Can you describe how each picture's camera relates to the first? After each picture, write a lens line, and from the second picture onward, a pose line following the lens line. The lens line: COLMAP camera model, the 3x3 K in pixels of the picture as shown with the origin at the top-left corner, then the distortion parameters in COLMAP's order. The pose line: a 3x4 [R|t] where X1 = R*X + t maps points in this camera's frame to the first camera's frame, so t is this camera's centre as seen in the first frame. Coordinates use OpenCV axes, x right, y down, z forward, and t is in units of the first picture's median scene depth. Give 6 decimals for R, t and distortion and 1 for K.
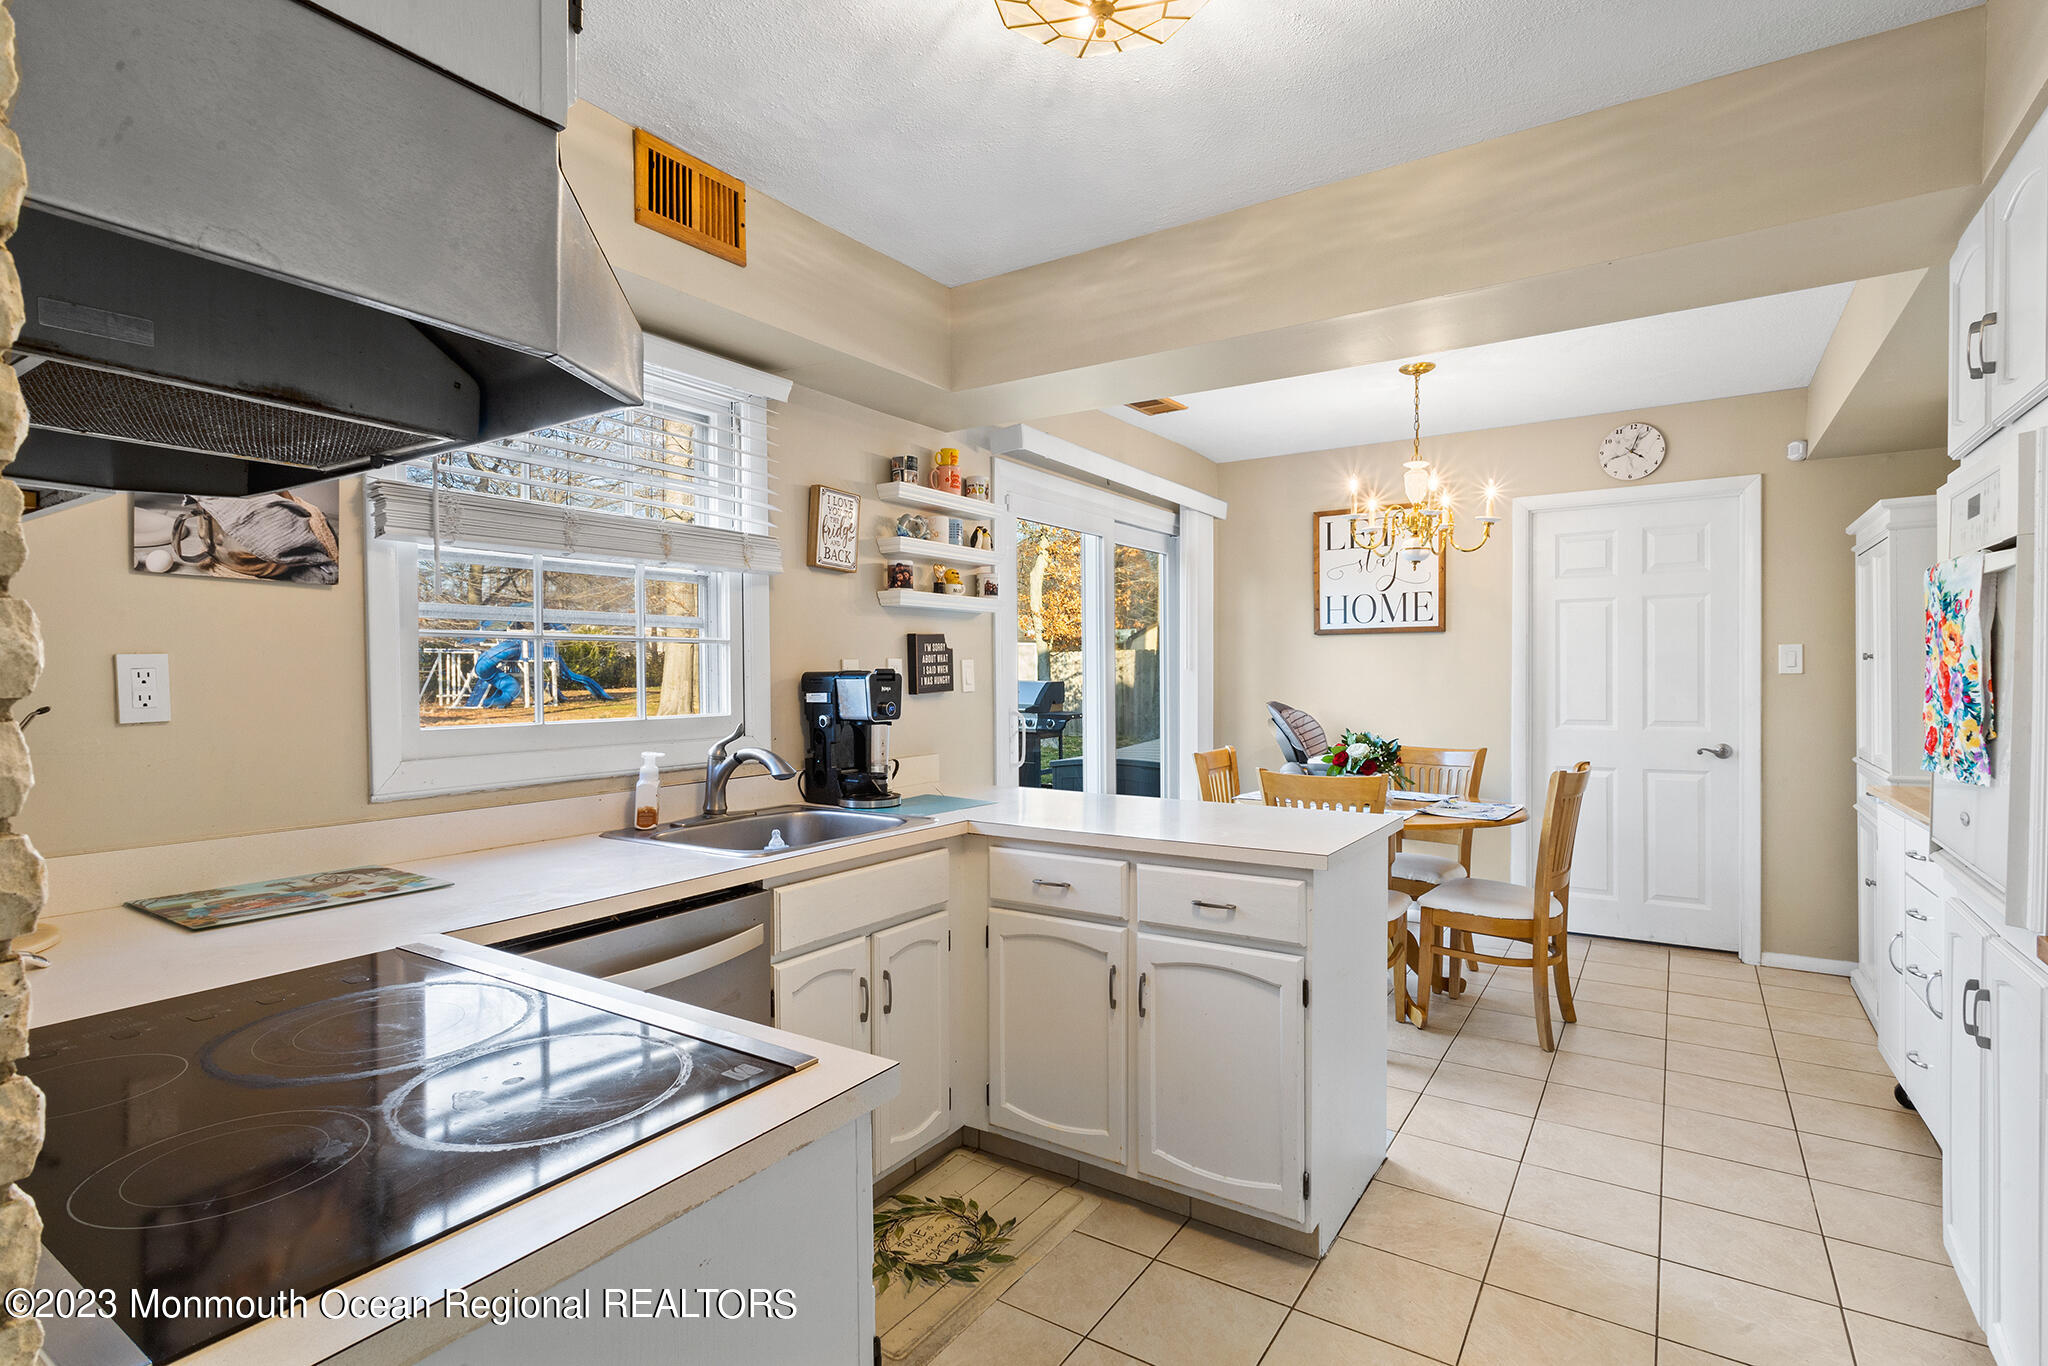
lens RADIAL K [[991.0, 0, 1023.8], [0, 991.0, 682.6], [0, 0, 1]] dist [0.001713, 0.002153]
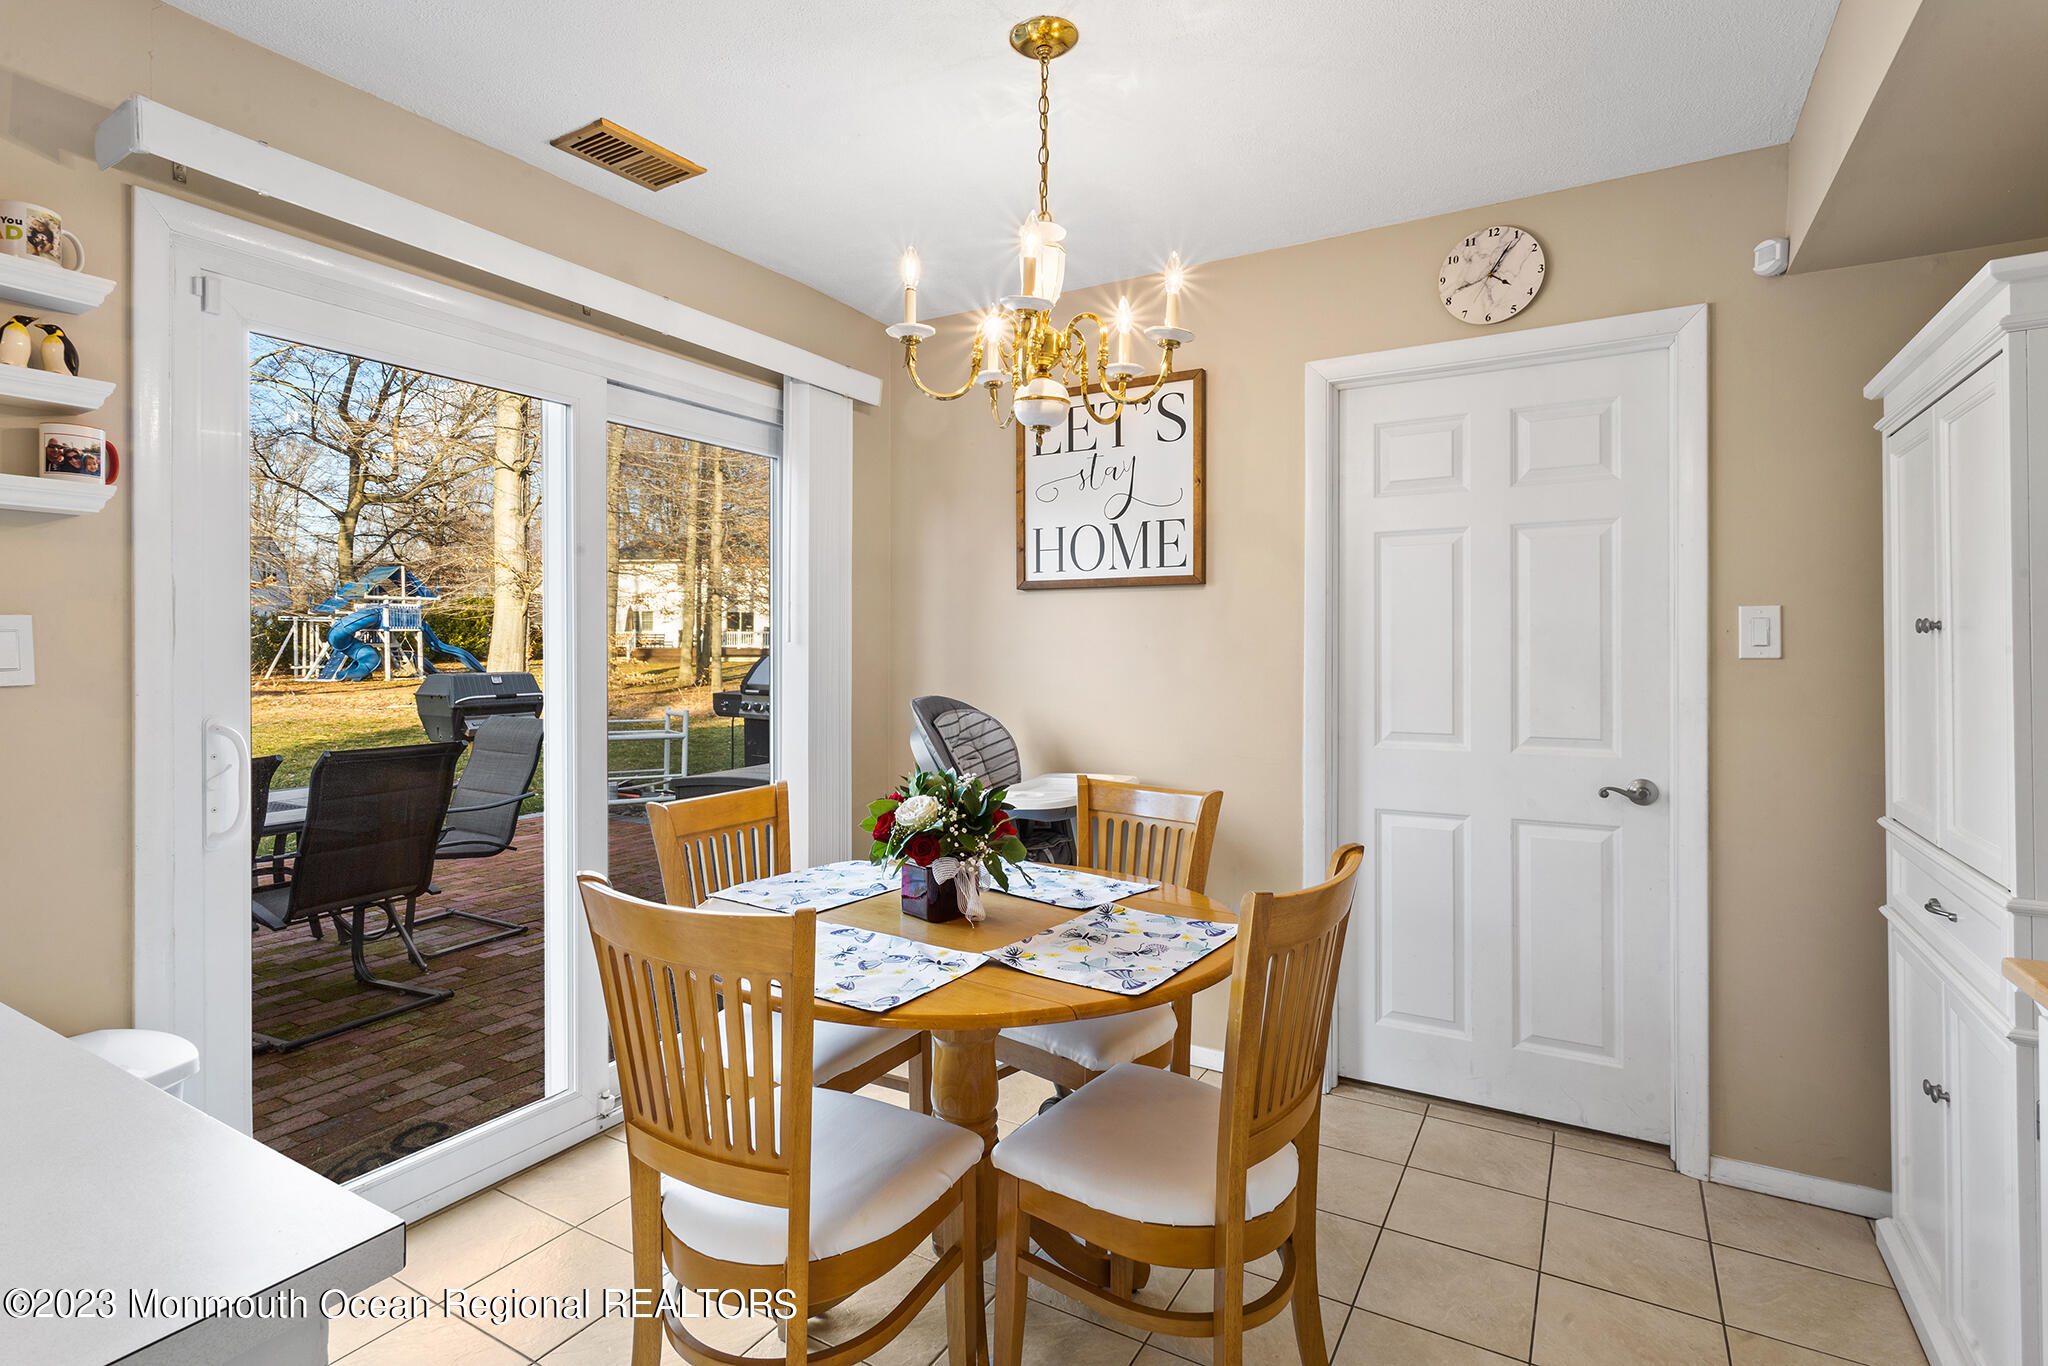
lens RADIAL K [[991.0, 0, 1014.7], [0, 991.0, 643.5], [0, 0, 1]] dist [0.001713, 0.002153]
pose [[0.999032, 0.007359, 0.043373, 0.277313], [-0.006792, 0.999890, -0.013196, -0.005878], [-0.043465, 0.012888, 0.998972, 0.387373]]
